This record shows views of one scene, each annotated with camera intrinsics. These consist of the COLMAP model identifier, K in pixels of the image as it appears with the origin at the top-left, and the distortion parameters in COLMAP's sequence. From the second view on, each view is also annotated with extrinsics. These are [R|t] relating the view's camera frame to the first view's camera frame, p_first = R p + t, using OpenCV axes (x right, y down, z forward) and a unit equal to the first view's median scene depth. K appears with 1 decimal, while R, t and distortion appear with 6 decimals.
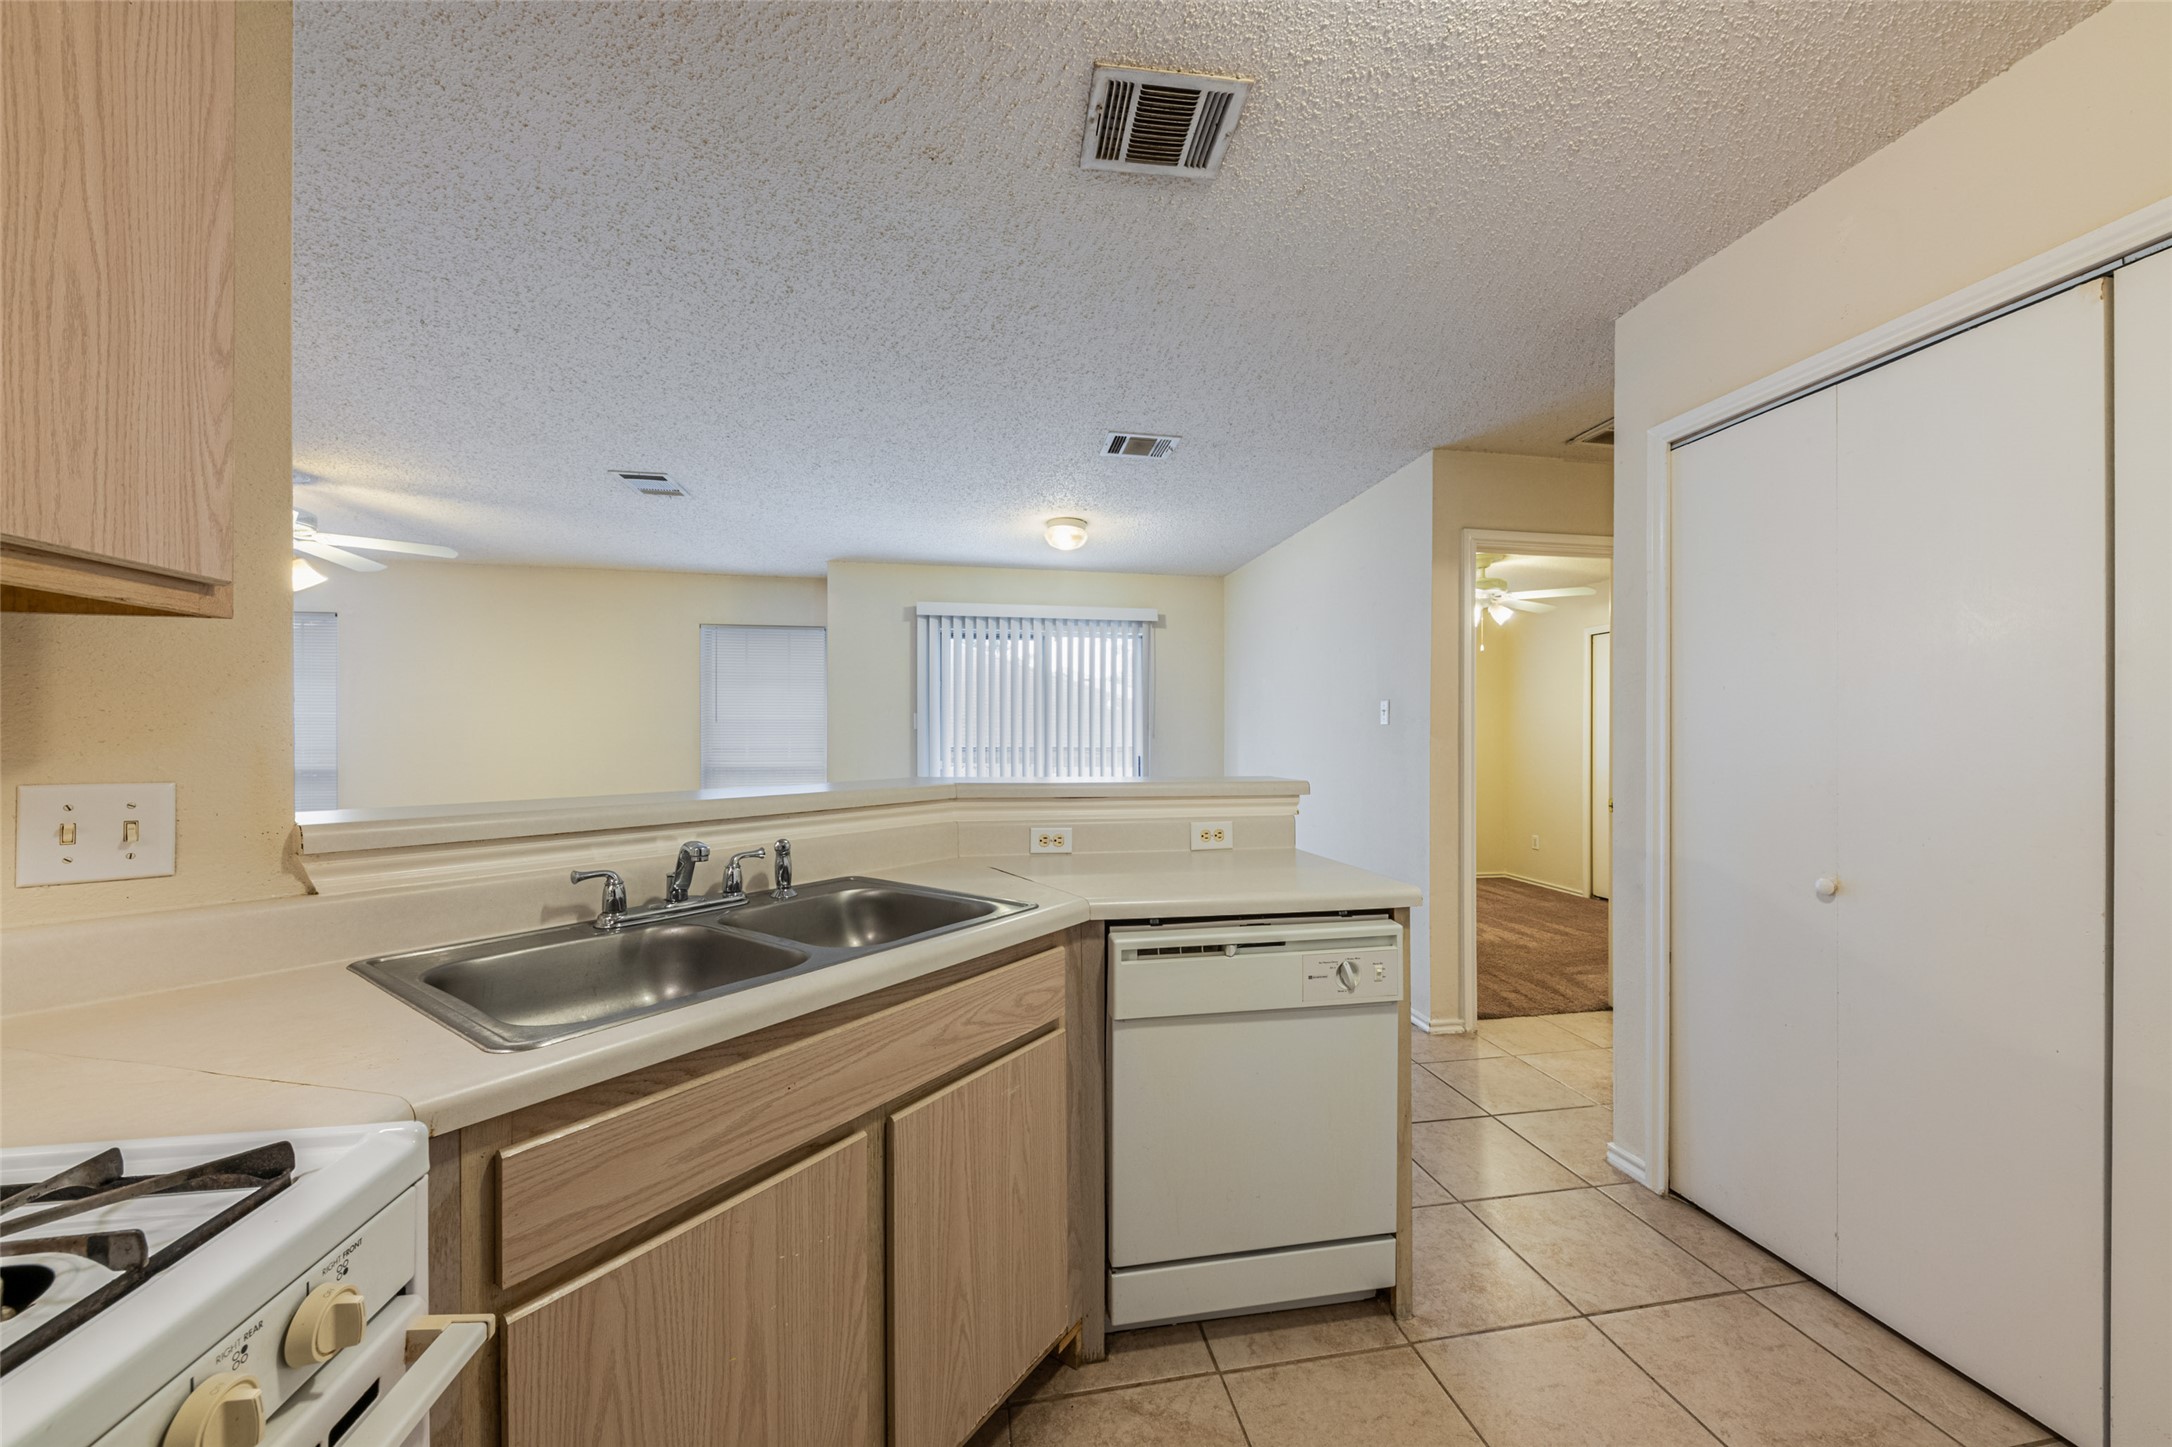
lens RADIAL K [[756.1, 0, 1082.0], [0, 756.1, 738.7], [0, 0, 1]] dist [0.008785, -0.003622]
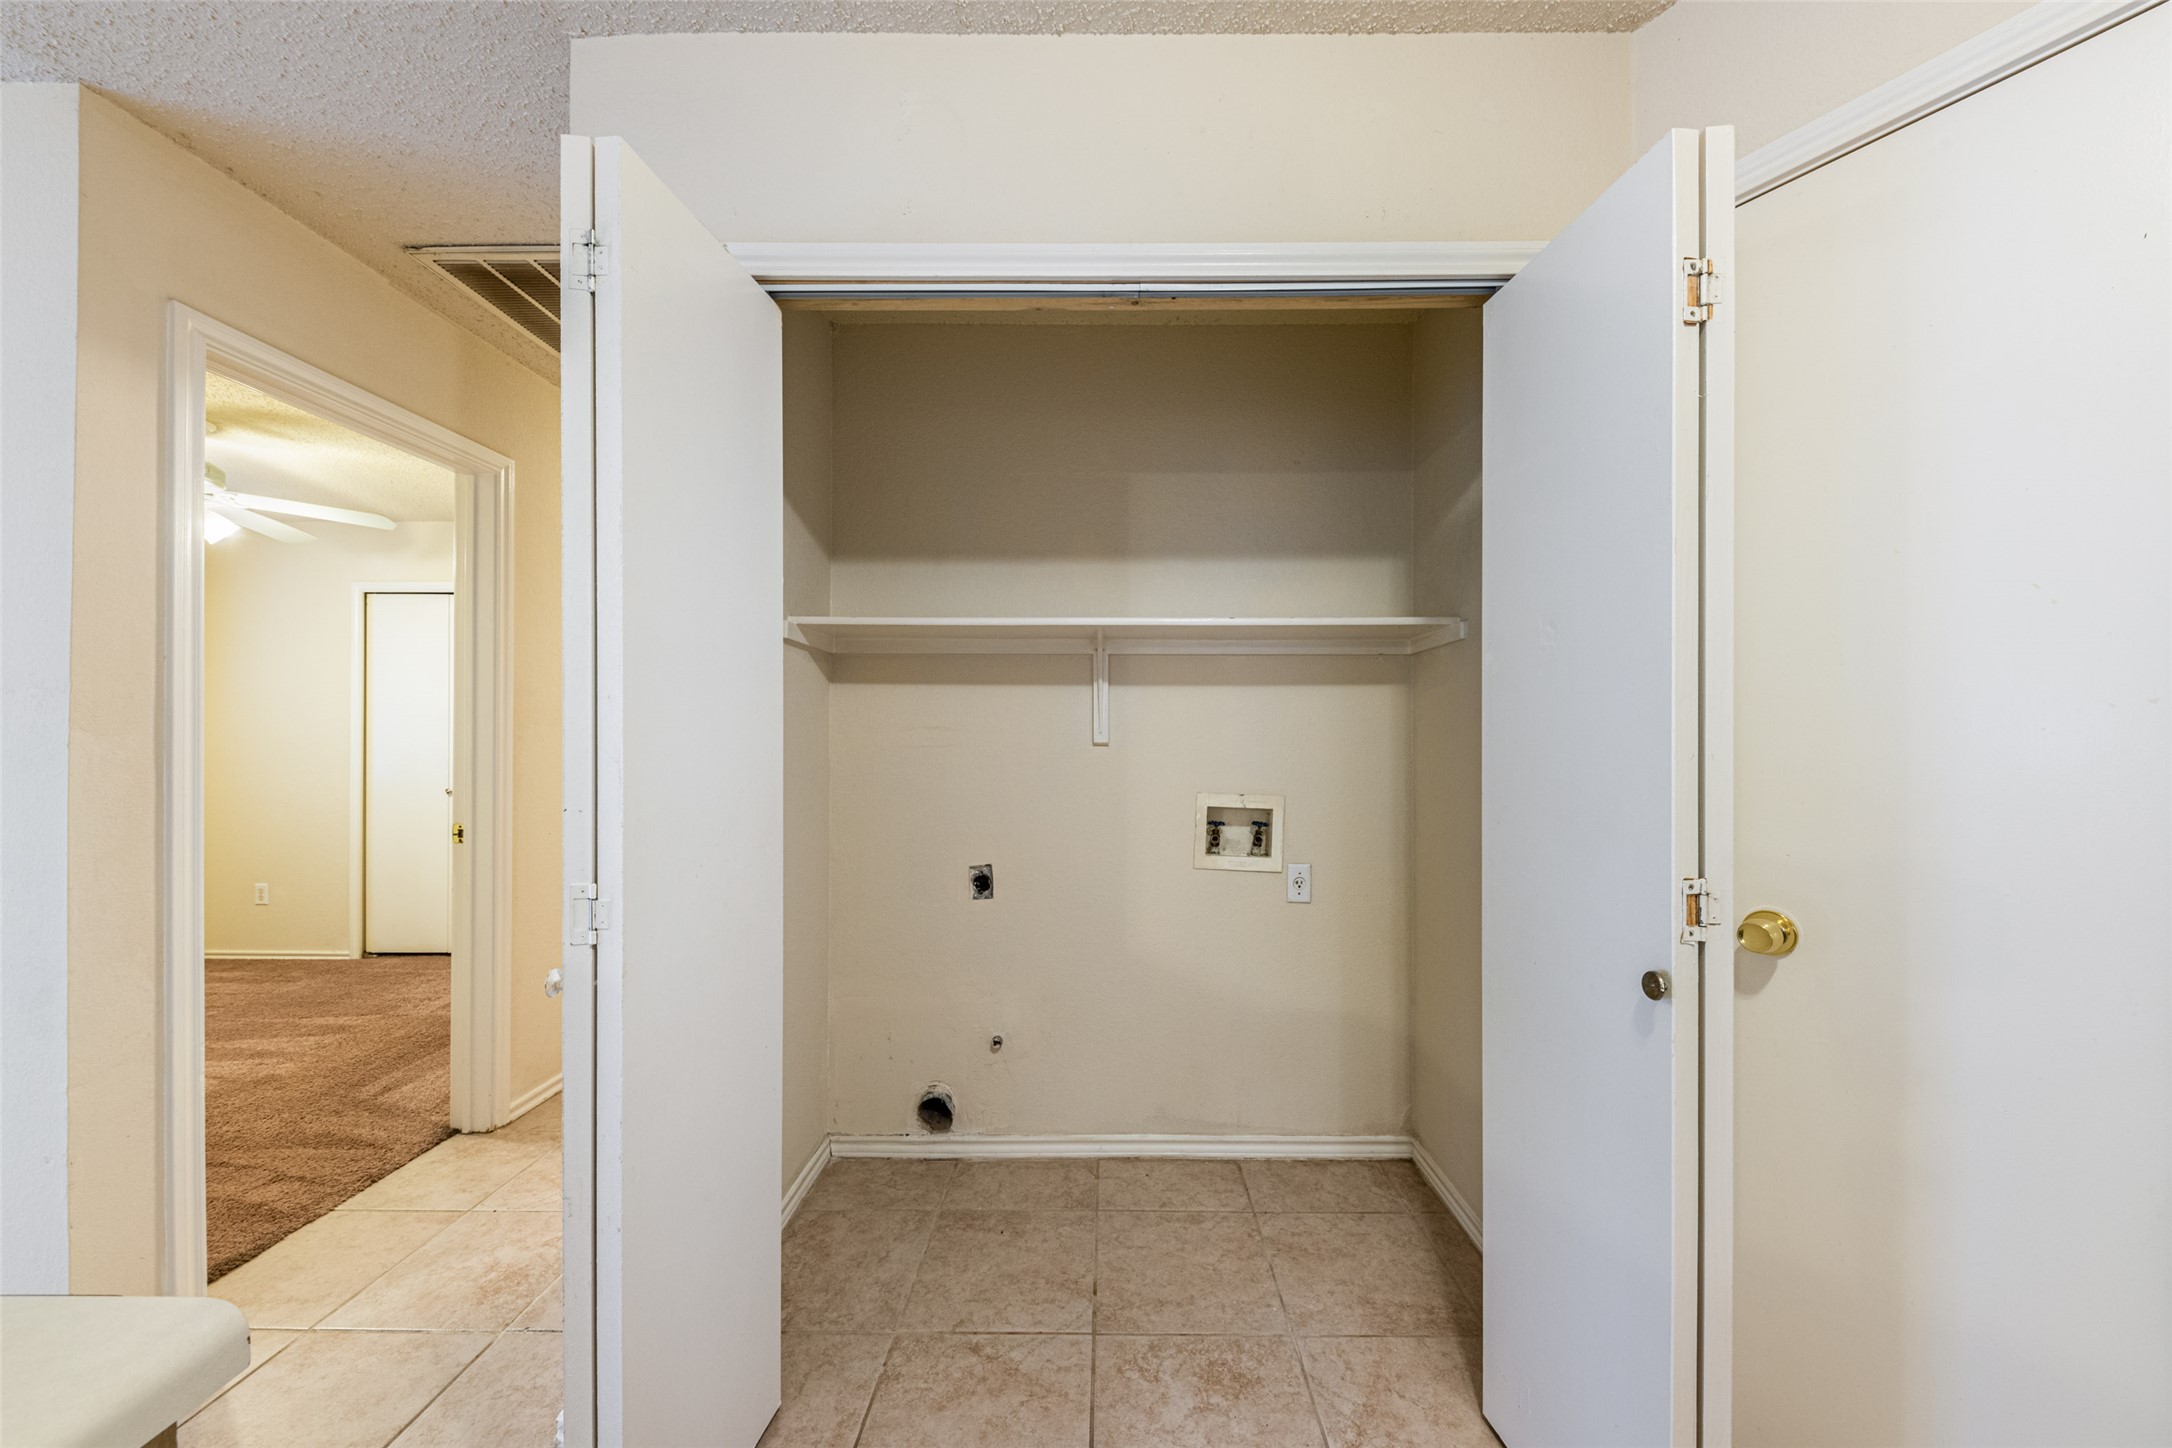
lens RADIAL K [[756.1, 0, 1085.2], [0, 756.1, 737.0], [0, 0, 1]] dist [0.008785, -0.003622]
pose [[0.164751, -0.004152, 0.986326, 0.106518], [0.000259, 0.999991, 0.004167, -0.003214], [-0.986335, -0.000431, 0.164751, 0.301465]]
